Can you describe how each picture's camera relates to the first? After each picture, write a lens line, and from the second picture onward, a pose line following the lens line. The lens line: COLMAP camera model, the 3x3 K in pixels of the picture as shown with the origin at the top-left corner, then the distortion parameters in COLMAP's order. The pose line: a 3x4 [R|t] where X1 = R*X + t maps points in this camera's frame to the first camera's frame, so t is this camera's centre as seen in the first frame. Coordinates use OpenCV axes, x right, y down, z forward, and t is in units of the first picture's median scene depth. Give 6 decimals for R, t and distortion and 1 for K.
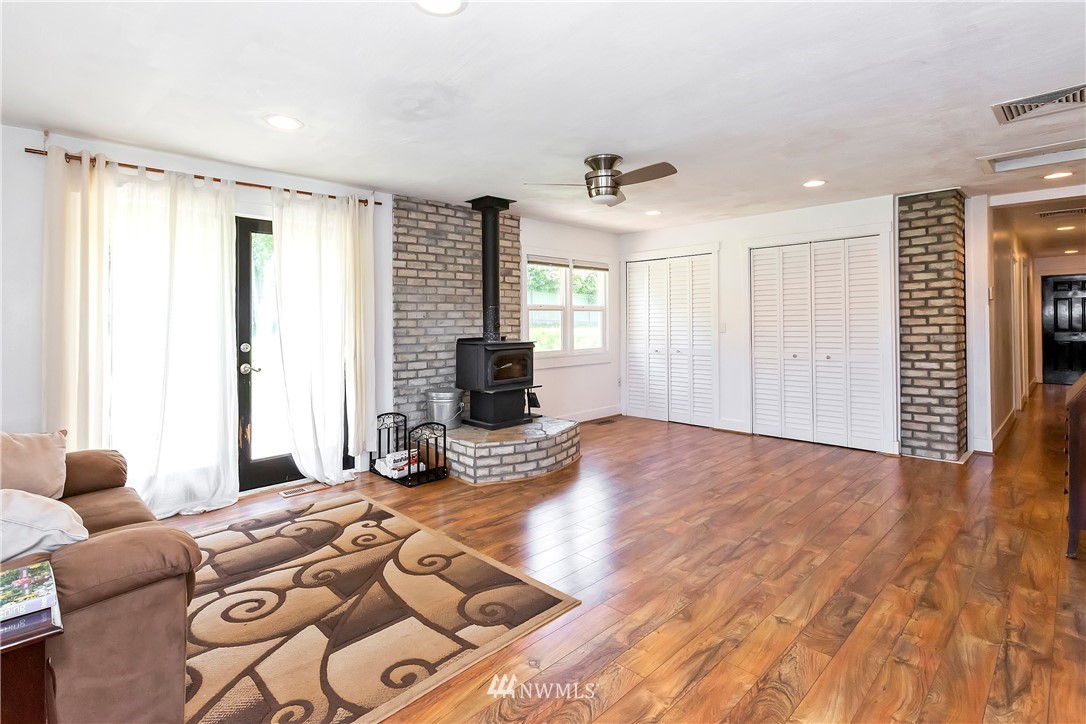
lens RADIAL K [[528.9, 0, 530.1], [0, 528.9, 317.3], [0, 0, 1]] dist [0.000876, -0.001279]
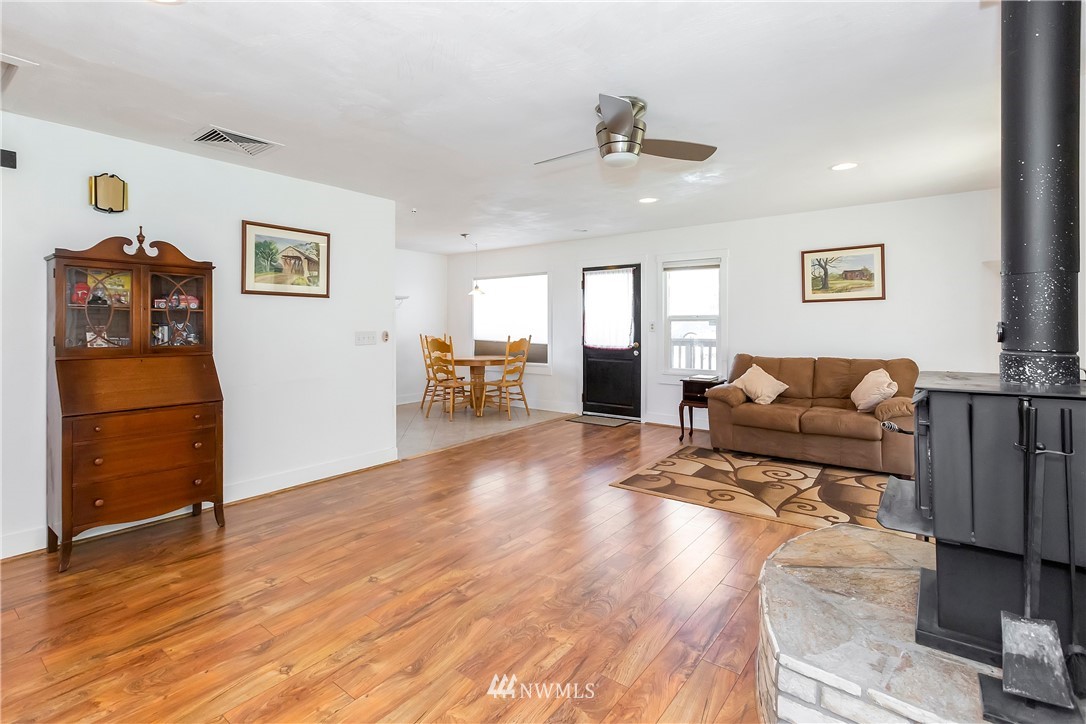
lens RADIAL K [[528.9, 0, 534.3], [0, 528.9, 327.9], [0, 0, 1]] dist [0.000876, -0.001279]
pose [[-0.989558, 0.011079, -0.143709, 0.285929], [0.011223, 0.999937, -0.000191, 0.010101], [0.143698, -0.001802, -0.989620, 1.326679]]
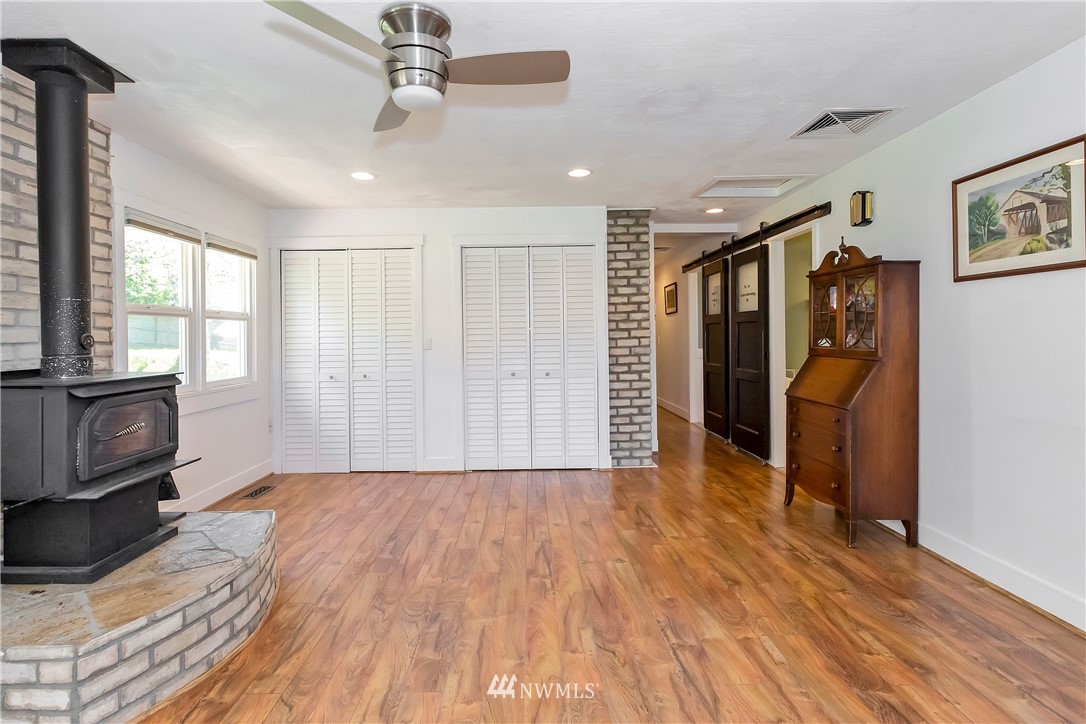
lens RADIAL K [[528.9, 0, 529.5], [0, 528.9, 339.6], [0, 0, 1]] dist [0.000876, -0.001279]
pose [[0.694900, -0.003959, 0.719095, -0.126633], [0.000686, 0.999988, 0.004842, 0.012800], [-0.719106, -0.002871, 0.694894, 0.422858]]
